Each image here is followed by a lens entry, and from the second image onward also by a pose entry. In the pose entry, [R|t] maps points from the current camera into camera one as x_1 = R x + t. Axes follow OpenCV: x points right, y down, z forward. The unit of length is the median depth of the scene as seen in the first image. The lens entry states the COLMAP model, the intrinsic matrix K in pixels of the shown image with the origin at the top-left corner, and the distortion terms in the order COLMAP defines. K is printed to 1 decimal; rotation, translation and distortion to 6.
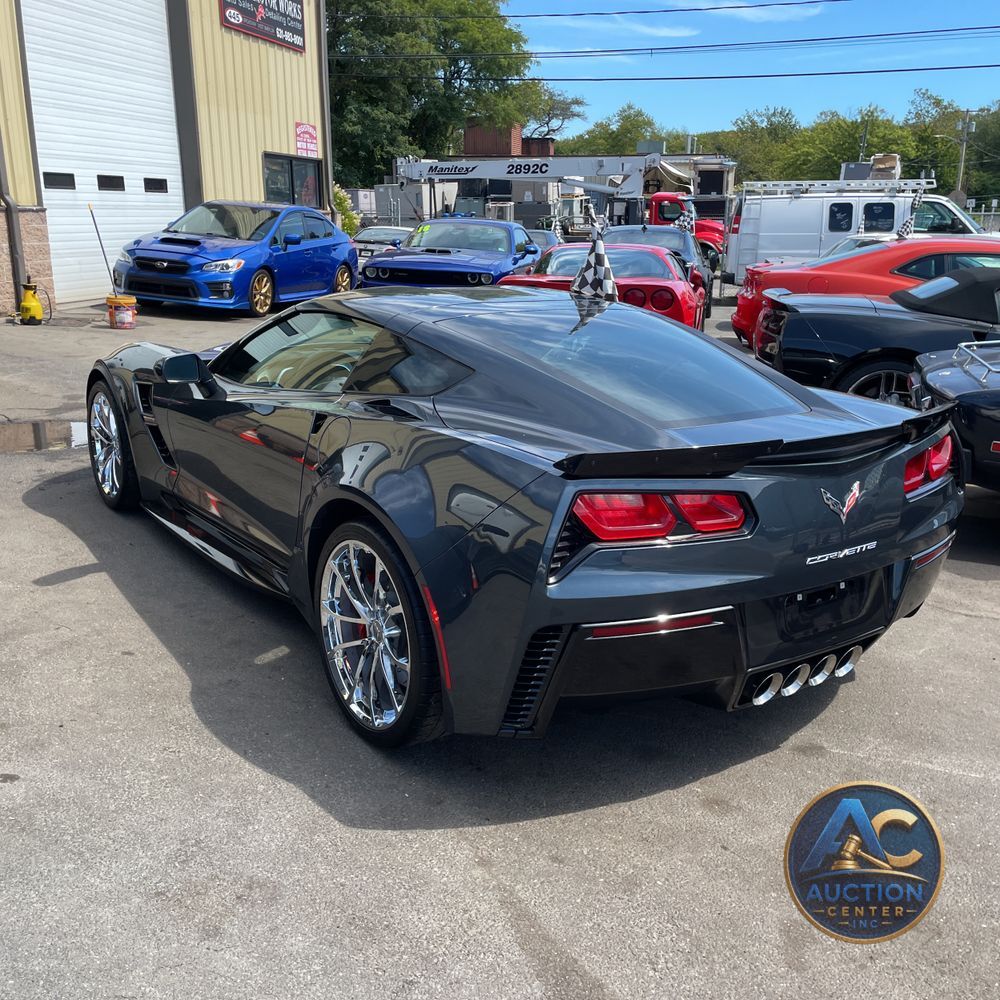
lens RADIAL K [[1020.6, 0, 506.1], [0, 1020.6, 504.9], [0, 0, 1]] dist [0.079725, -0.107795]
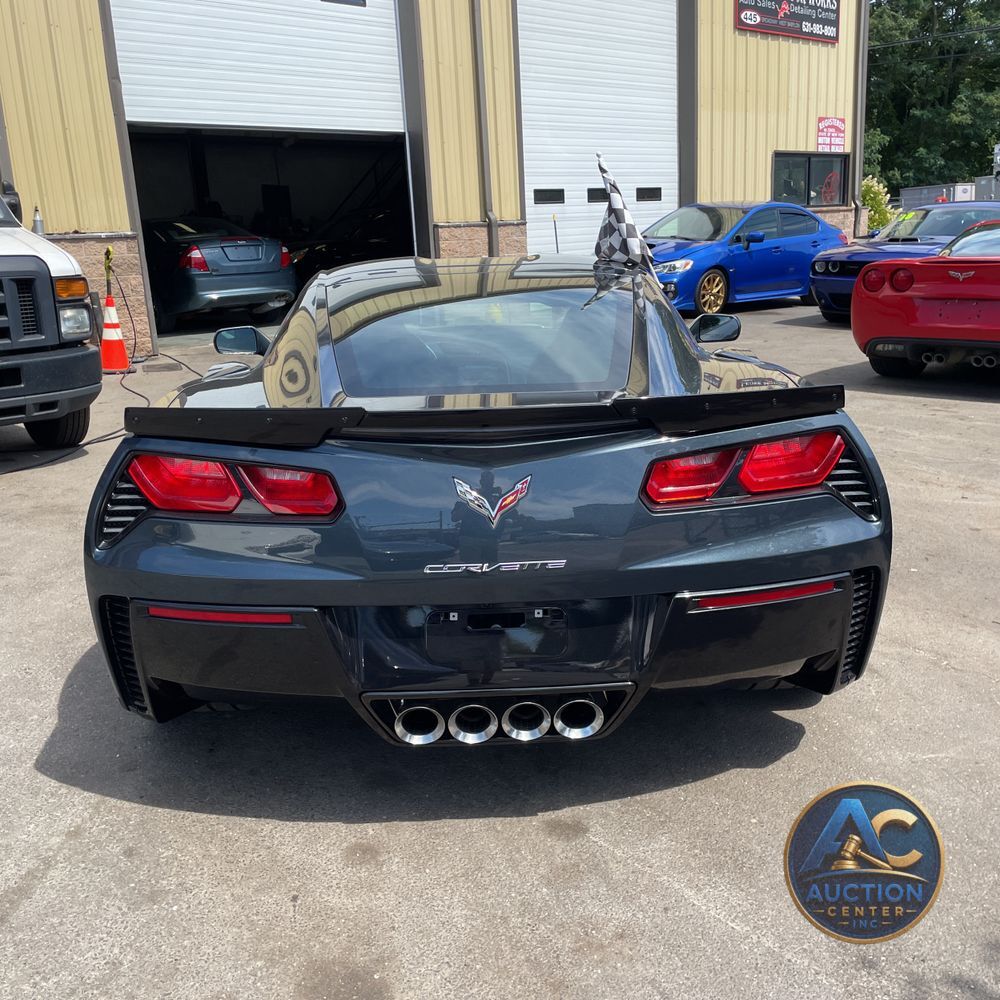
lens RADIAL K [[1007.3, 0, 504.1], [0, 1007.3, 515.3], [0, 0, 1]] dist [0.067287, -0.100354]
pose [[0.829095, 0.099371, -0.550207, 0.134006], [-0.098245, 0.994660, 0.031598, -0.003371], [0.550409, 0.027857, 0.834430, 0.068149]]
